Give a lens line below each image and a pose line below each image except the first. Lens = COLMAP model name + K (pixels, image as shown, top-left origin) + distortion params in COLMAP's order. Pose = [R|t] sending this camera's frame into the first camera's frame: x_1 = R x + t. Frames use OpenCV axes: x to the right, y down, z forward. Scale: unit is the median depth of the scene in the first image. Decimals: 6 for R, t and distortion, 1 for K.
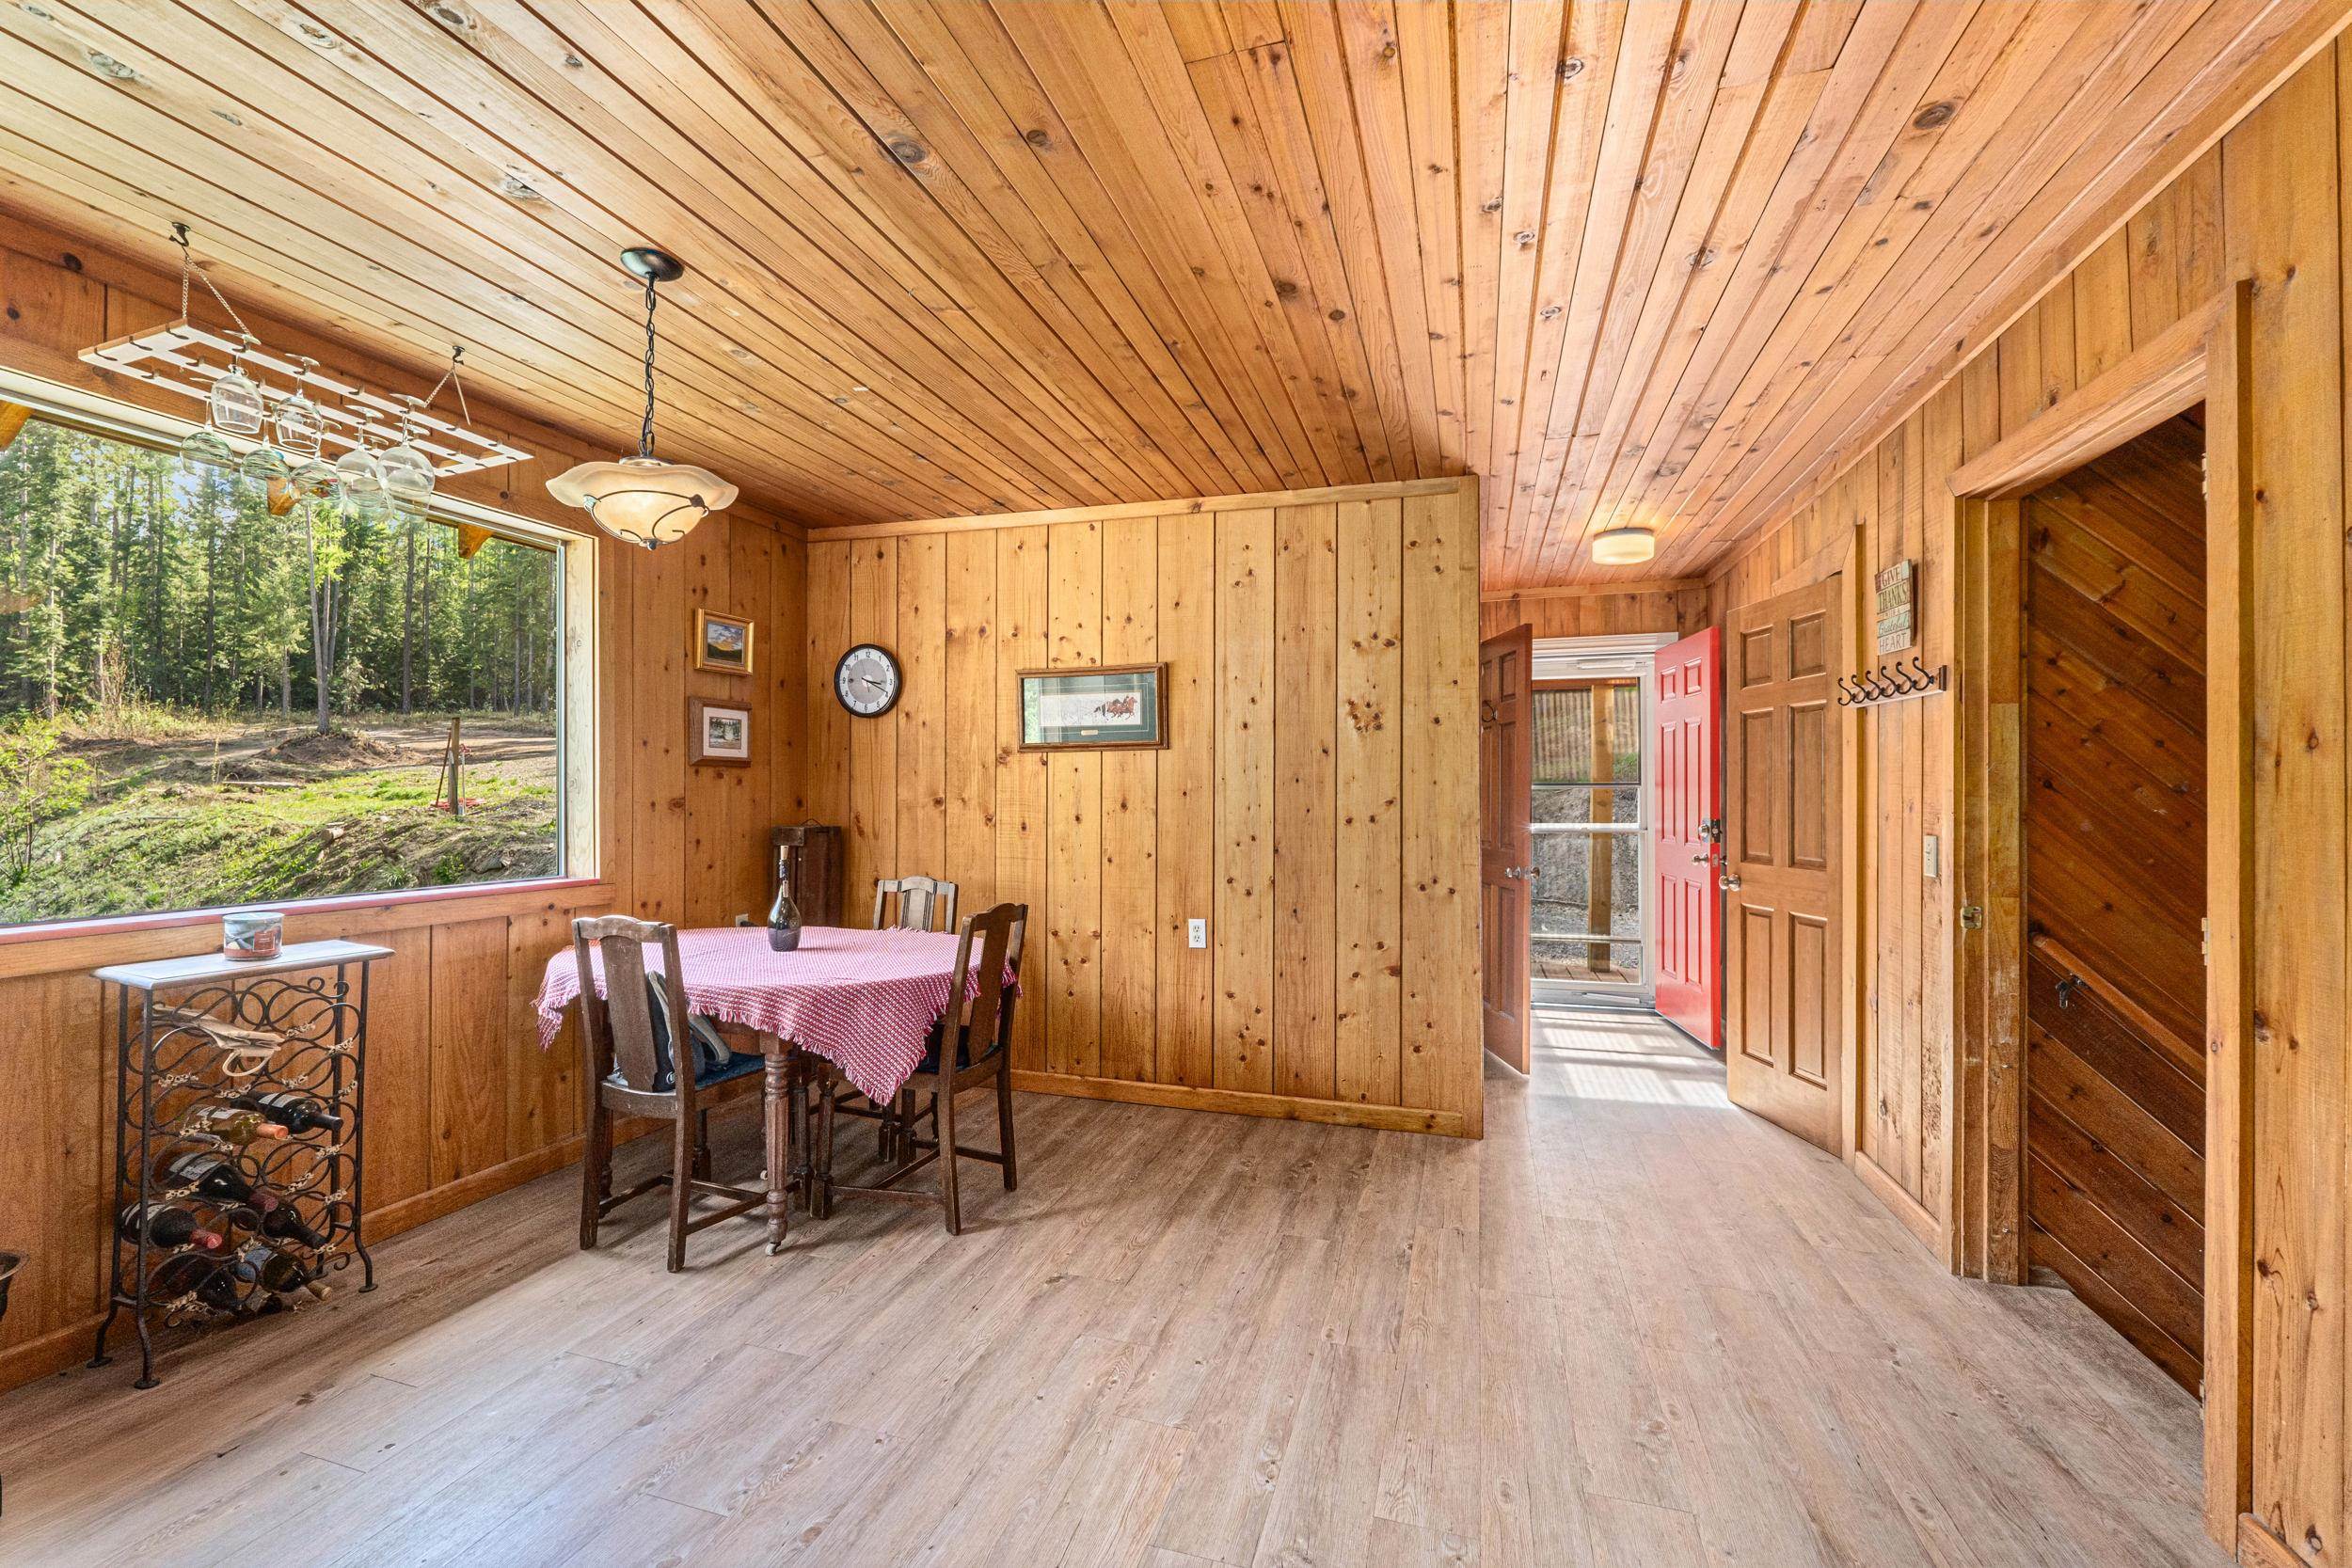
lens RADIAL K [[991.8, 0, 1165.0], [0, 991.8, 772.7], [0, 0, 1]] dist [-0.003905, -0.000904]
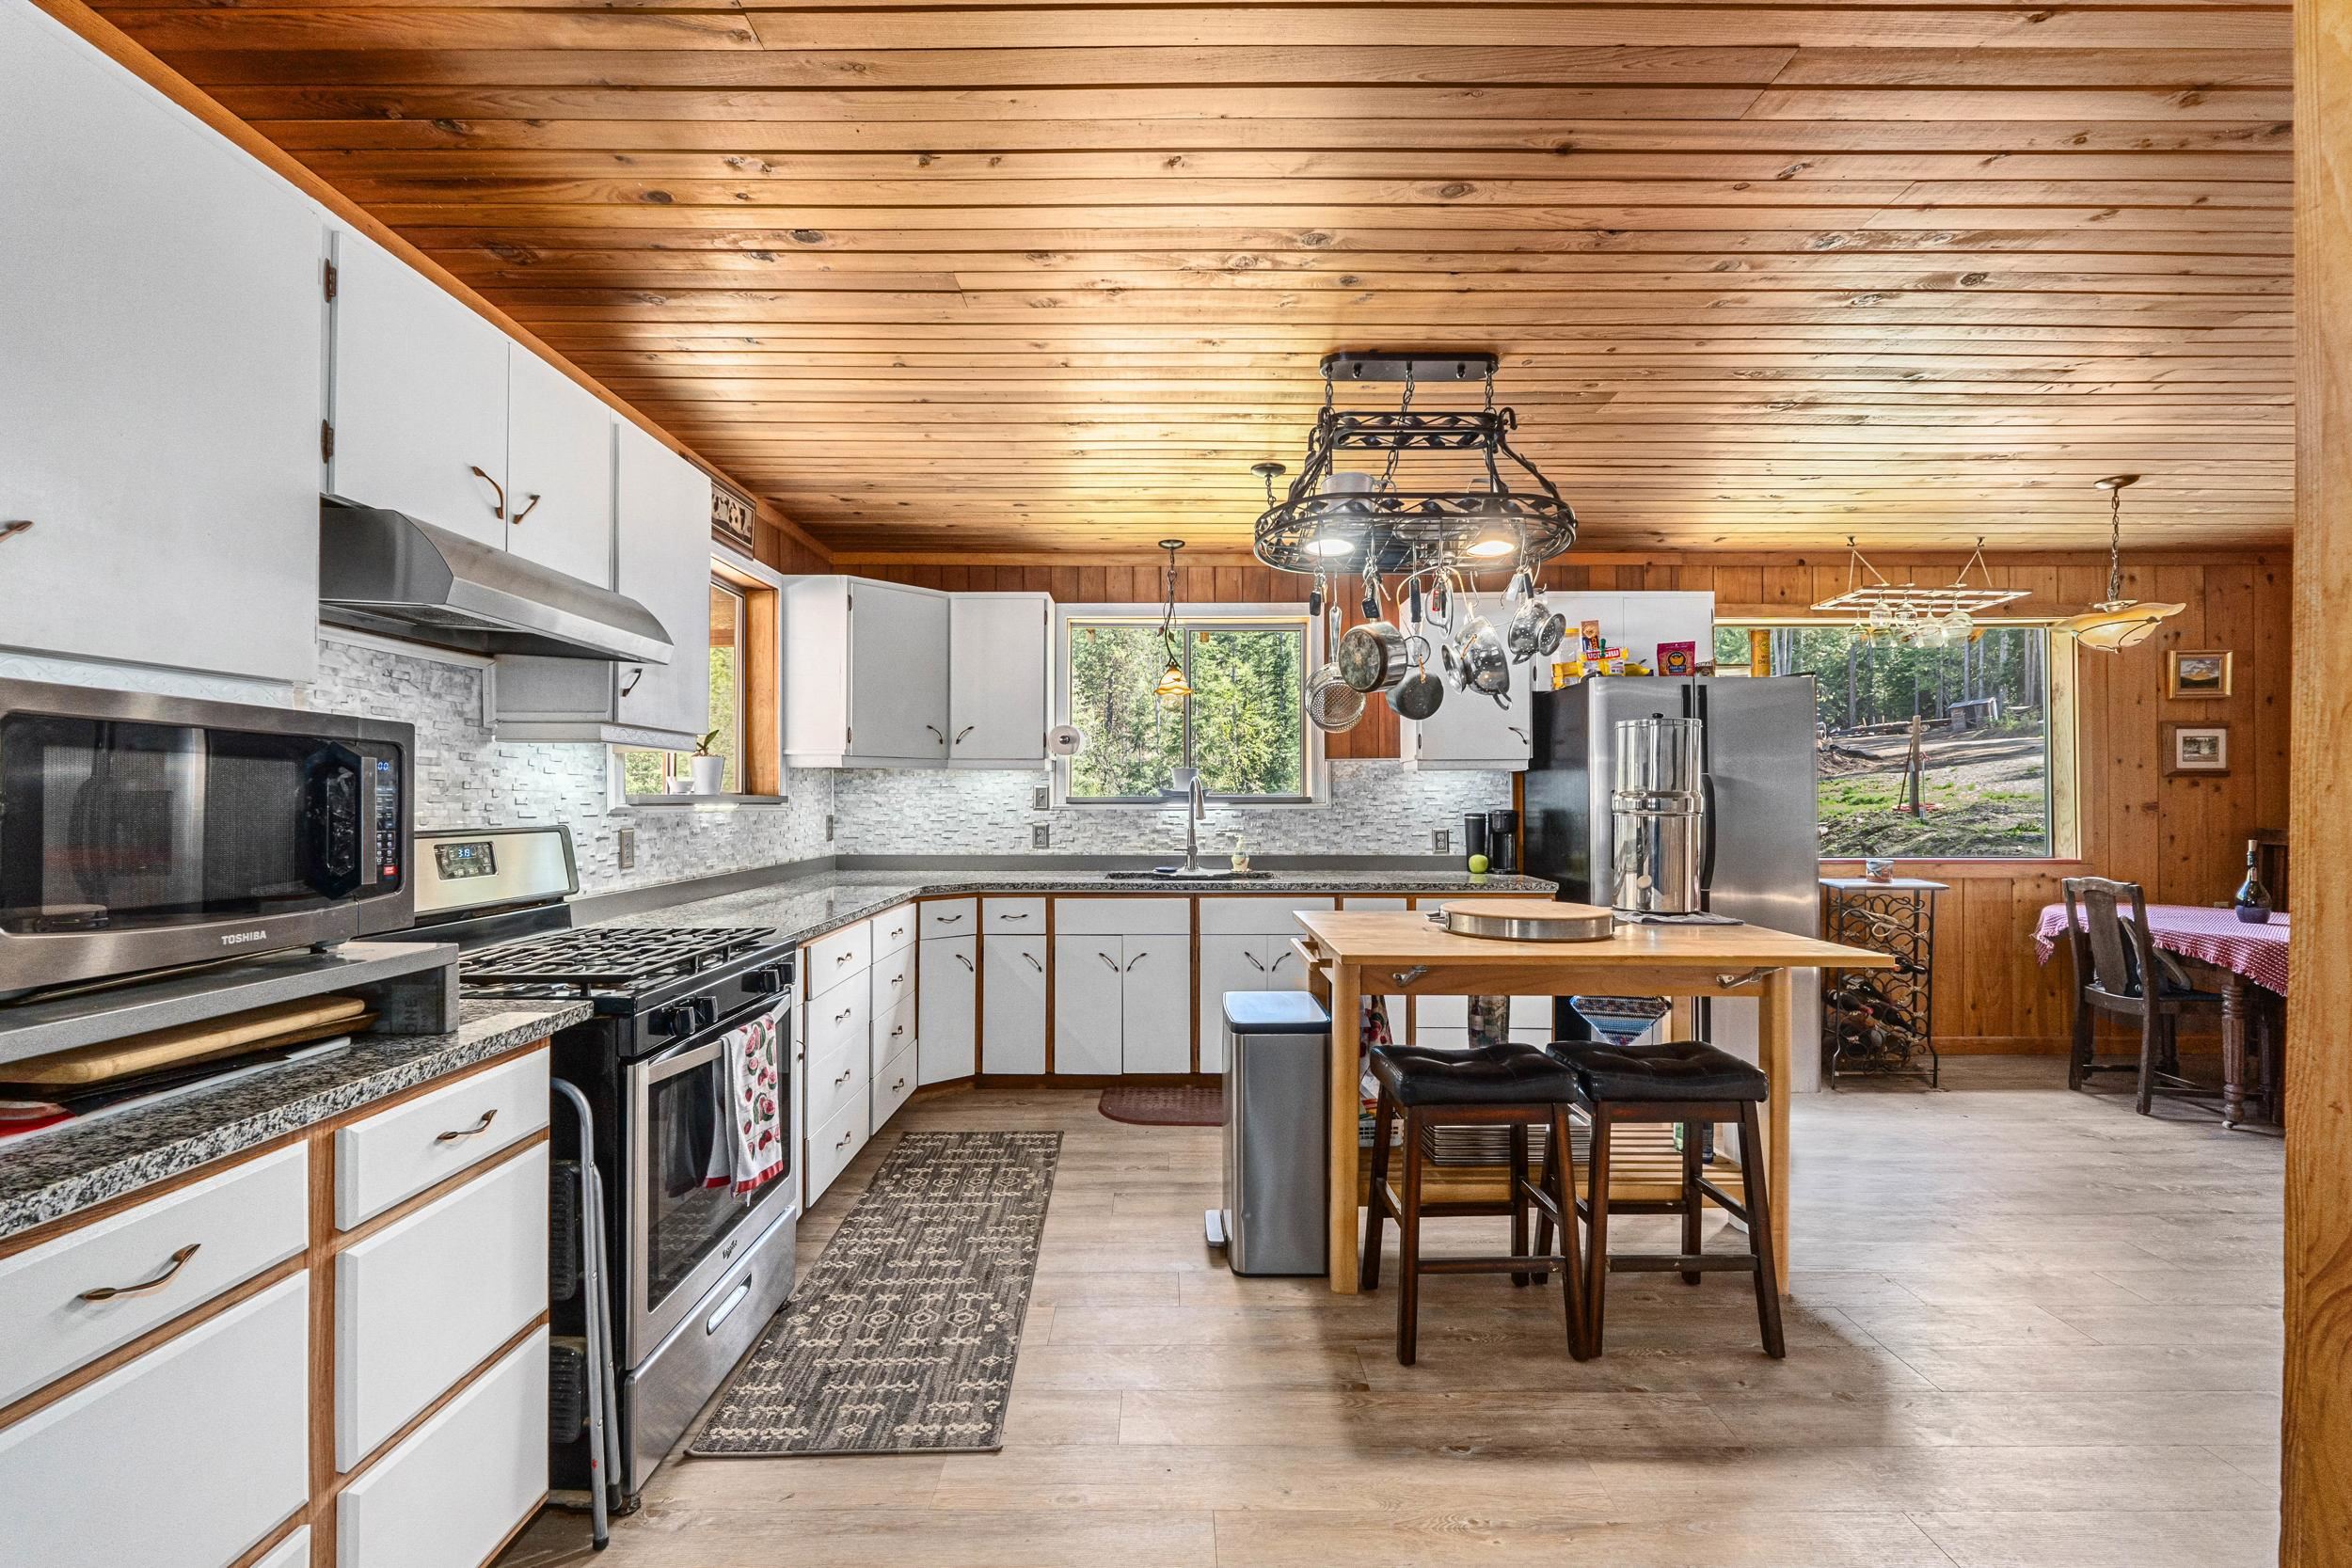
lens RADIAL K [[991.3, 0, 1159.2], [0, 991.3, 803.8], [0, 0, 1]] dist [-0.012337, 0.000317]
pose [[0.300147, 0.004176, -0.953884, 0.385701], [0.020875, 0.999722, 0.010946, -0.015643], [0.953665, -0.023198, 0.299976, -0.702061]]
